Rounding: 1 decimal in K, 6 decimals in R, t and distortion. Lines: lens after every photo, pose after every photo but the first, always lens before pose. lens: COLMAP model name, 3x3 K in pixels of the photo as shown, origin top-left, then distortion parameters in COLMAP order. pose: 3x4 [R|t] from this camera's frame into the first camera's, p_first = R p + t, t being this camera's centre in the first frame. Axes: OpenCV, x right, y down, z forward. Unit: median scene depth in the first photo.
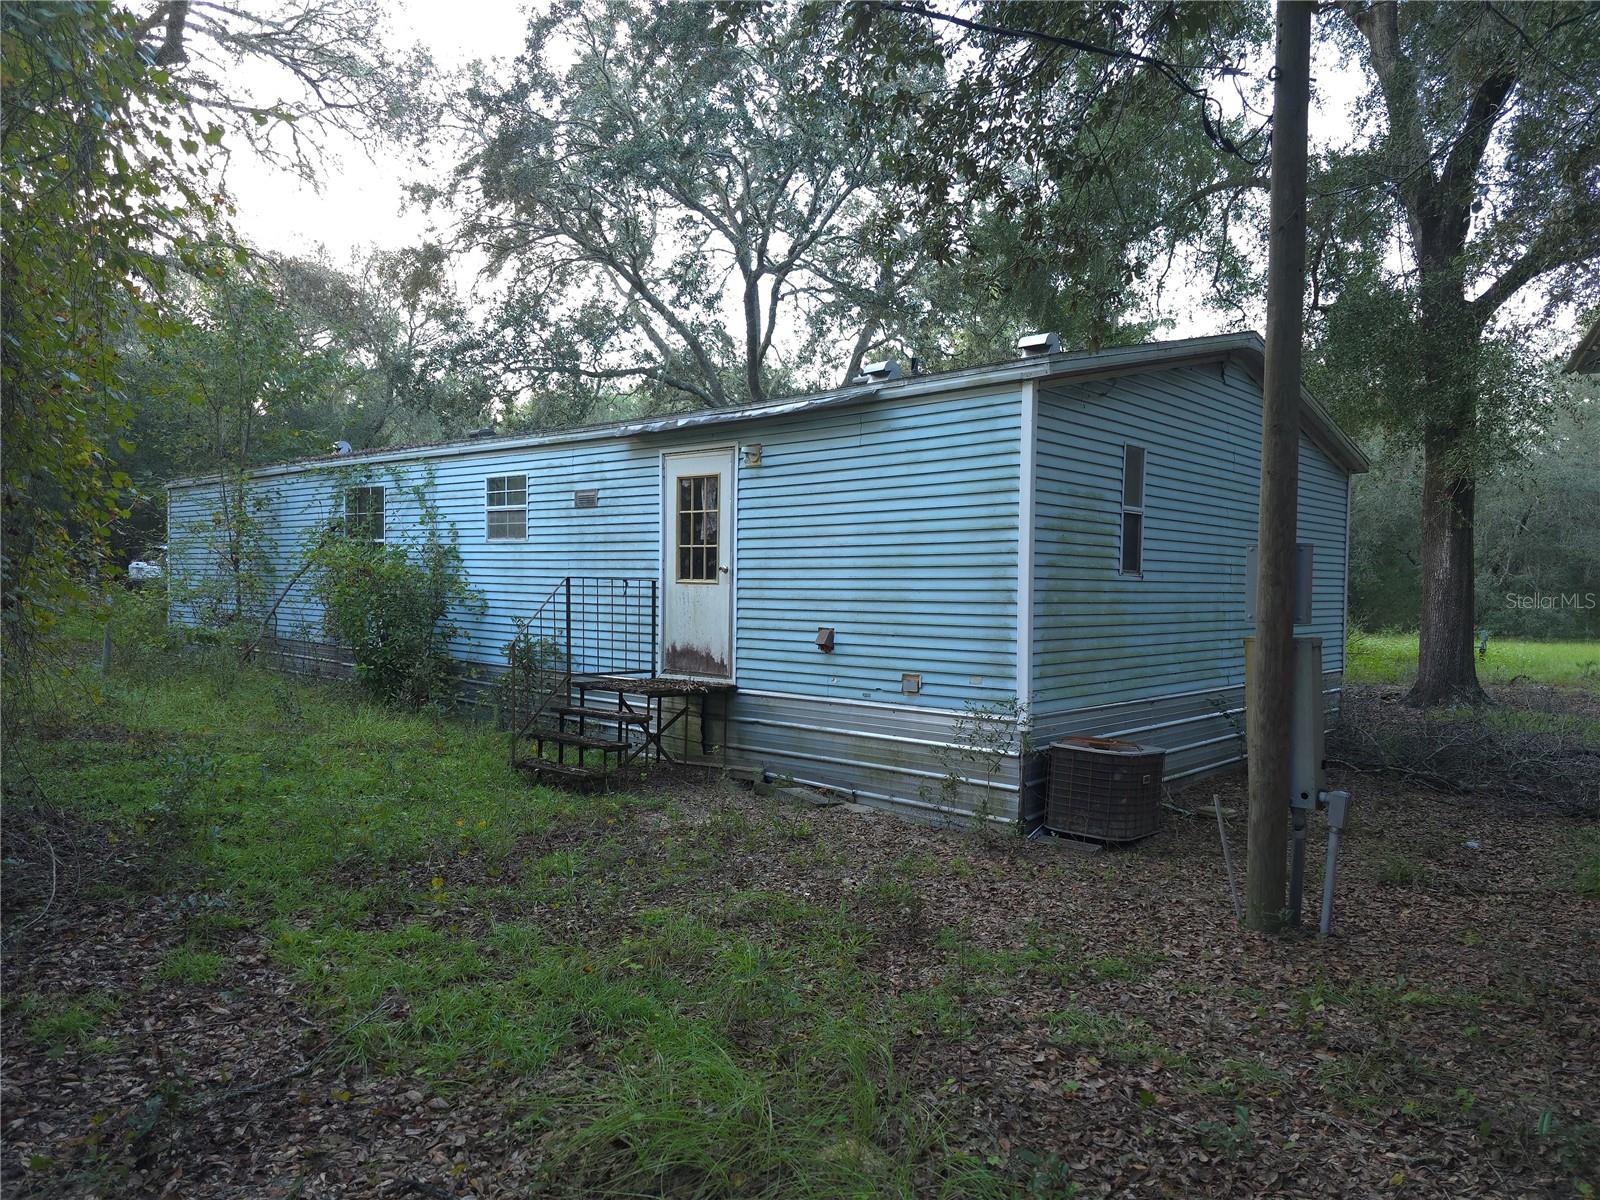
lens RADIAL K [[1098.5, 0, 800.0], [0, 1098.5, 600.0], [0, 0, 1]] dist [-0.002646, -0.002501]
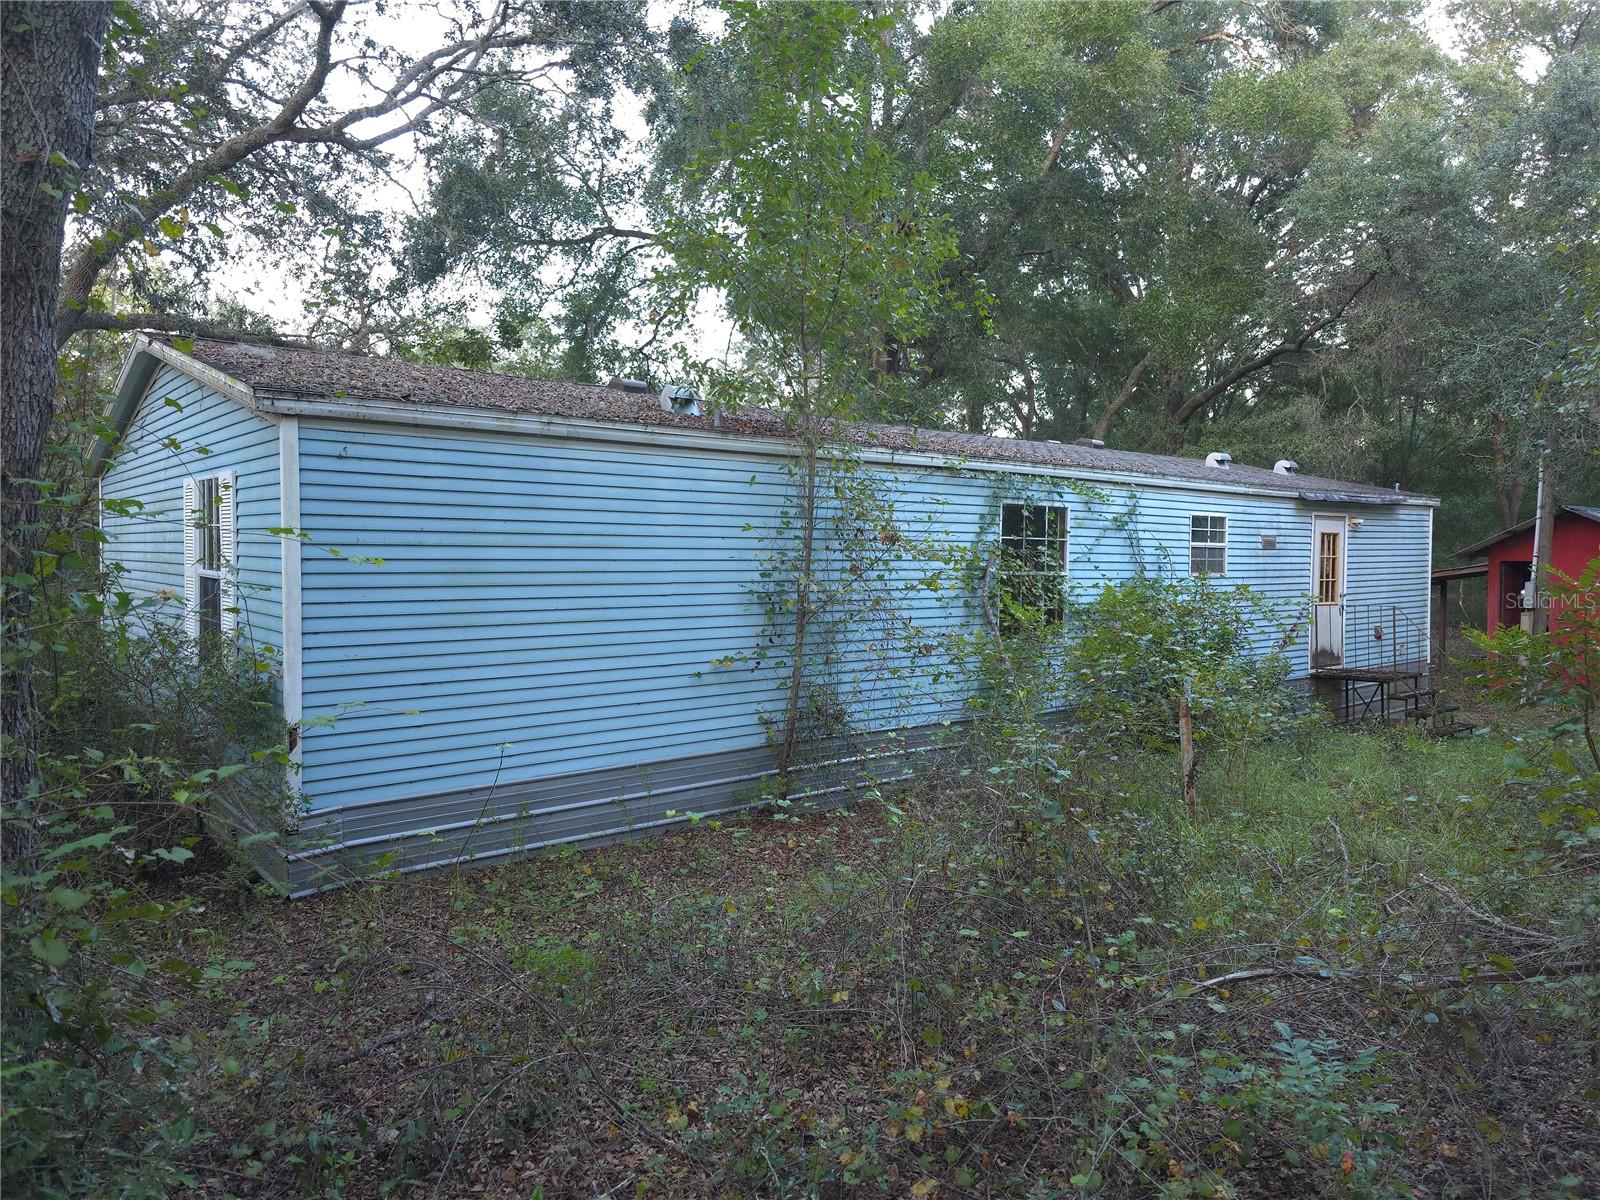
lens RADIAL K [[1098.5, 0, 800.0], [0, 1098.5, 600.0], [0, 0, 1]] dist [-0.002646, -0.002501]
pose [[0.150088, -0.047919, 0.987511, -1.409166], [0.023757, 0.998711, 0.044851, -0.089063], [-0.988387, 0.016729, 0.151033, 1.251204]]
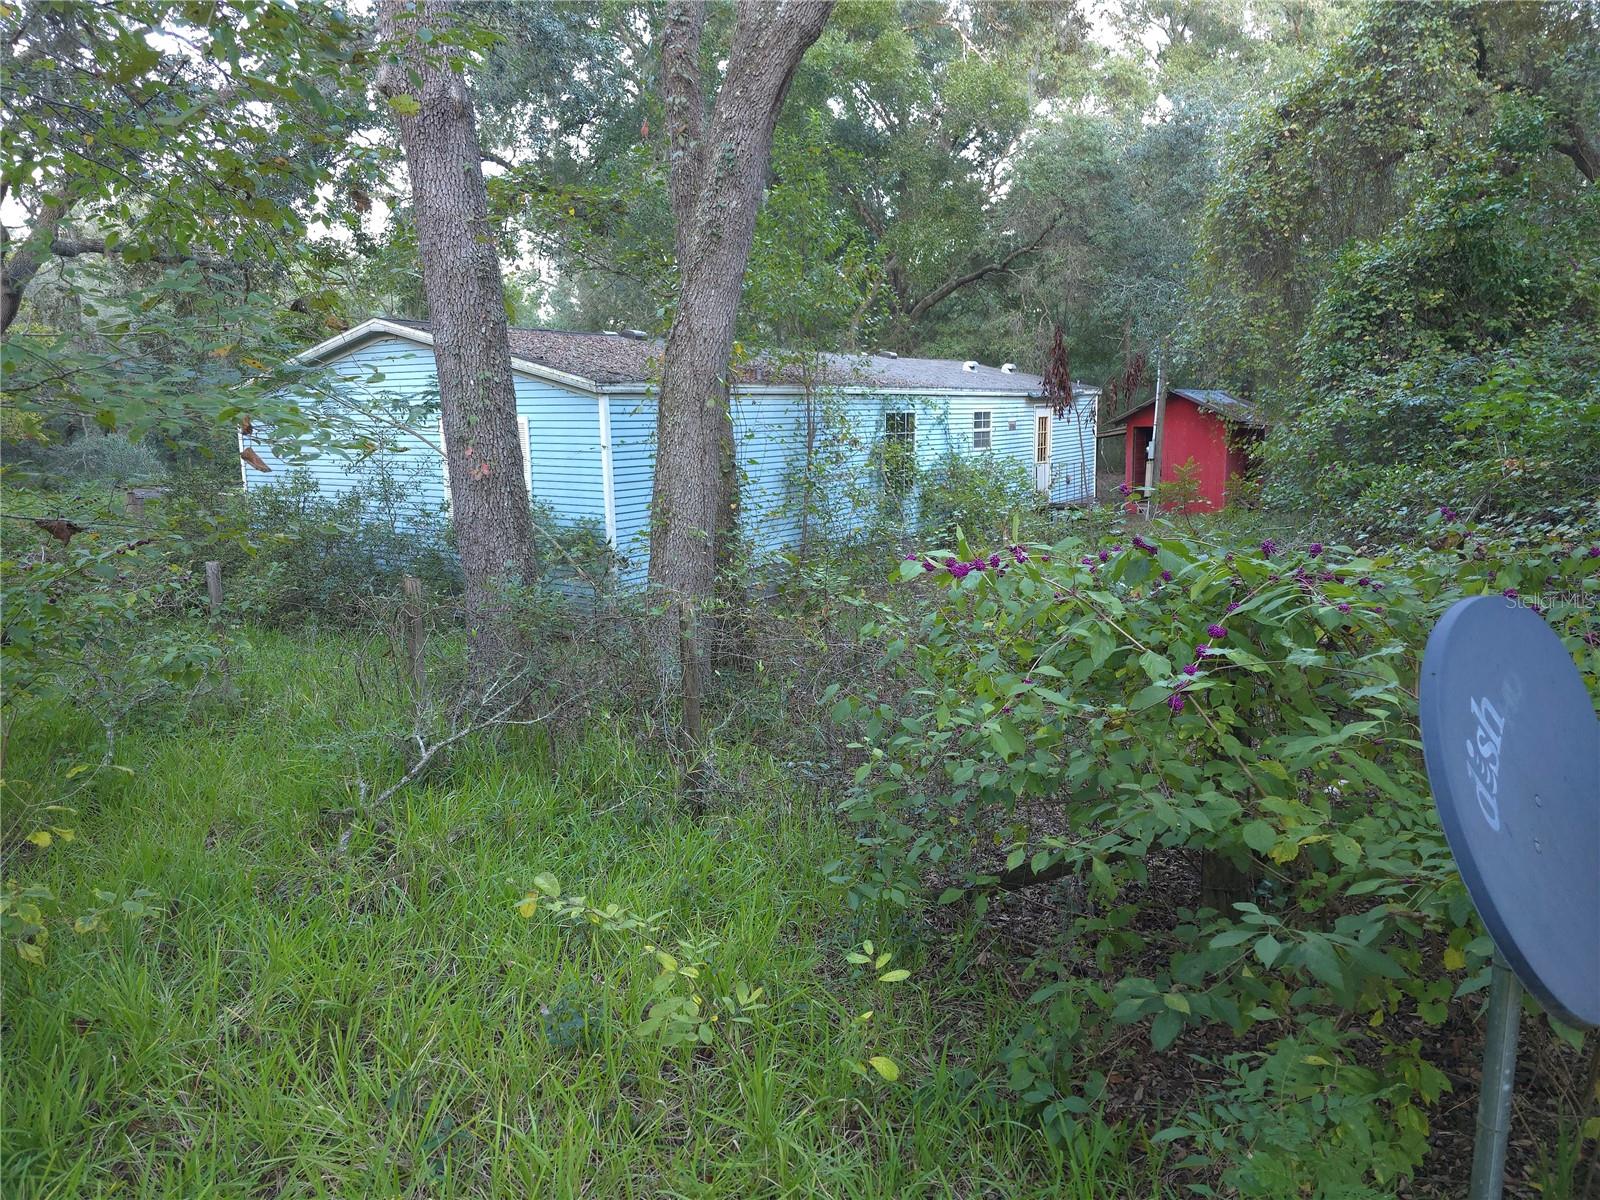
lens RADIAL K [[1098.5, 0, 800.0], [0, 1098.5, 600.0], [0, 0, 1]] dist [-0.002646, -0.002501]
pose [[-0.142793, -0.178139, 0.973590, -1.976306], [0.041132, 0.981752, 0.185665, -0.155603], [-0.988898, 0.066557, -0.132860, 1.550742]]
